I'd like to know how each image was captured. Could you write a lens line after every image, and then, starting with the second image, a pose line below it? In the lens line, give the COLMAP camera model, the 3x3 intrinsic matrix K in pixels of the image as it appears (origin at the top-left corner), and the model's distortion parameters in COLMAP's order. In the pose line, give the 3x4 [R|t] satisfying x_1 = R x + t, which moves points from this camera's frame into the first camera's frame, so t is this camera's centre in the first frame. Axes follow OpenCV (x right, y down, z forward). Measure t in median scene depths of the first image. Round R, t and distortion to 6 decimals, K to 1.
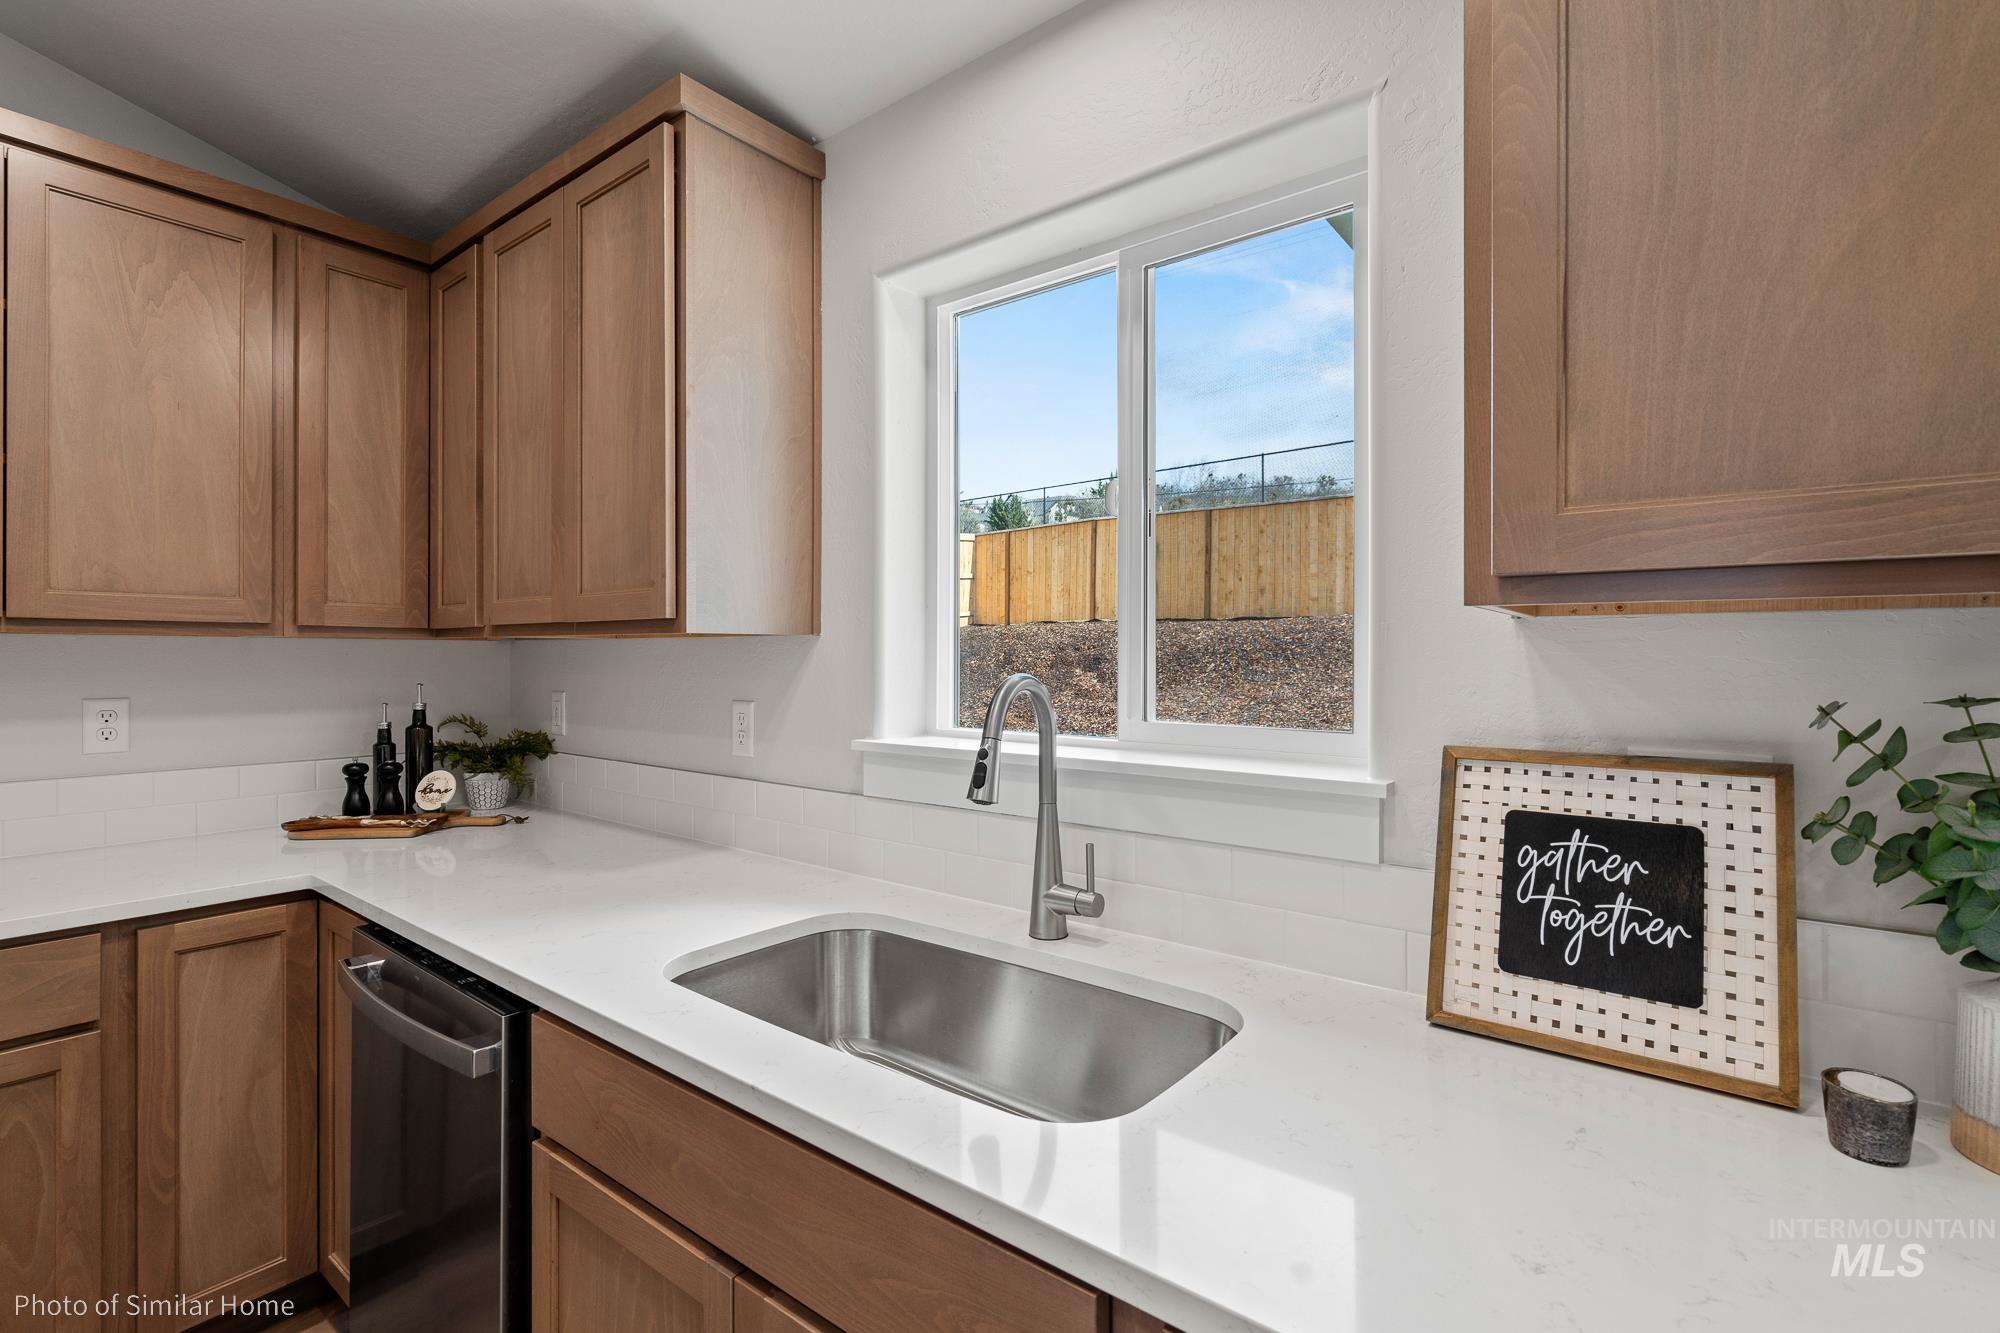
lens RADIAL K [[907.3, 0, 992.4], [0, 907.3, 654.7], [0, 0, 1]] dist [0.001300, -0.000773]
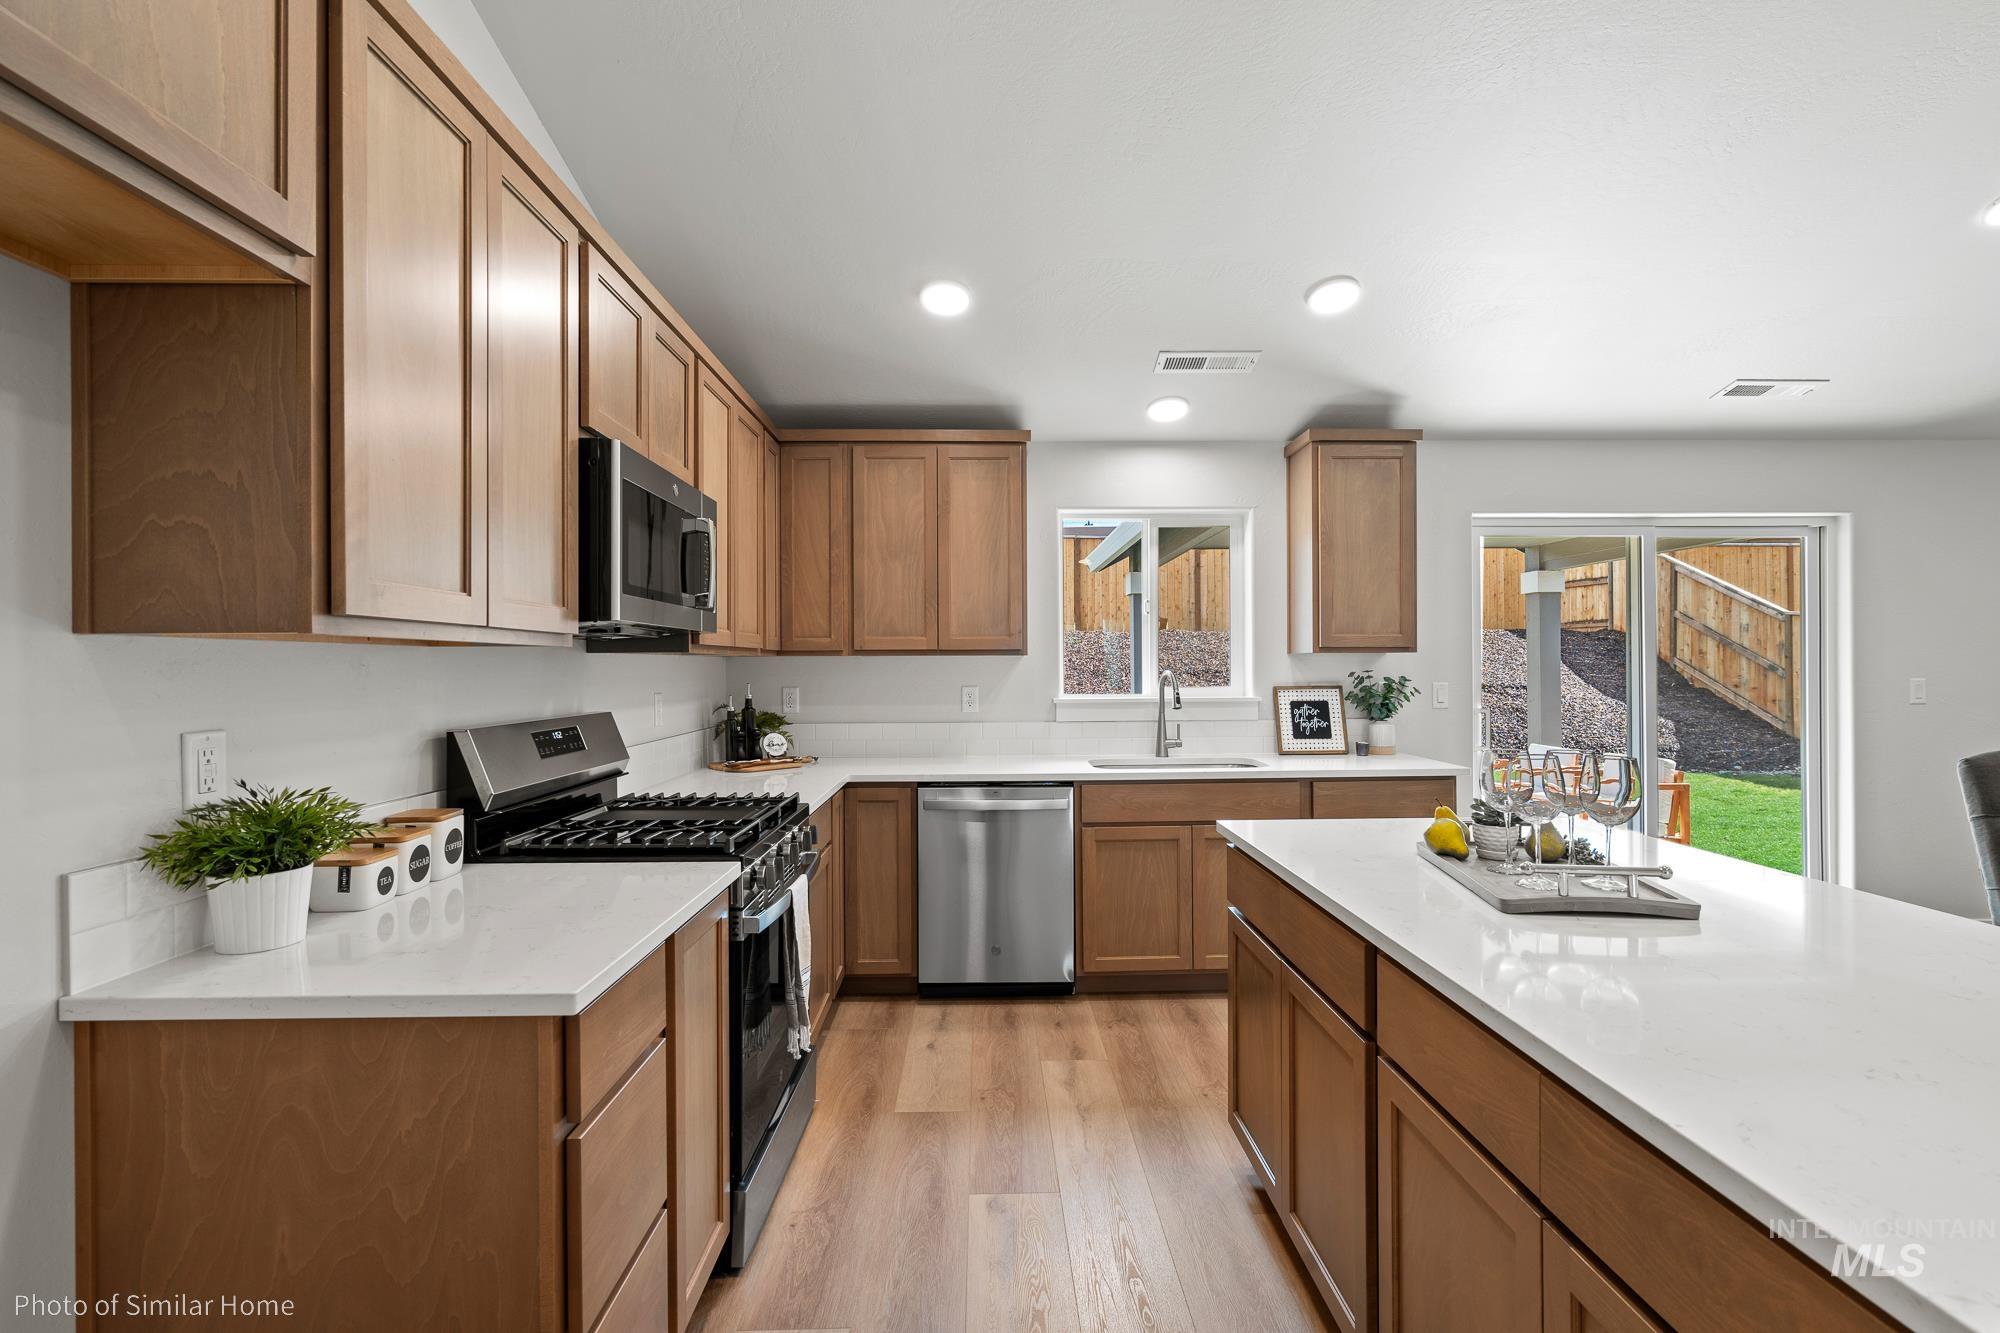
lens RADIAL K [[907.3, 0, 1004.1], [0, 907.3, 660.1], [0, 0, 1]] dist [0.001300, -0.000773]
pose [[0.766562, -0.004062, 0.642157, -1.609465], [0.005462, 0.999985, -0.000196, -0.009388], [-0.642147, 0.003658, 0.766573, -0.687248]]
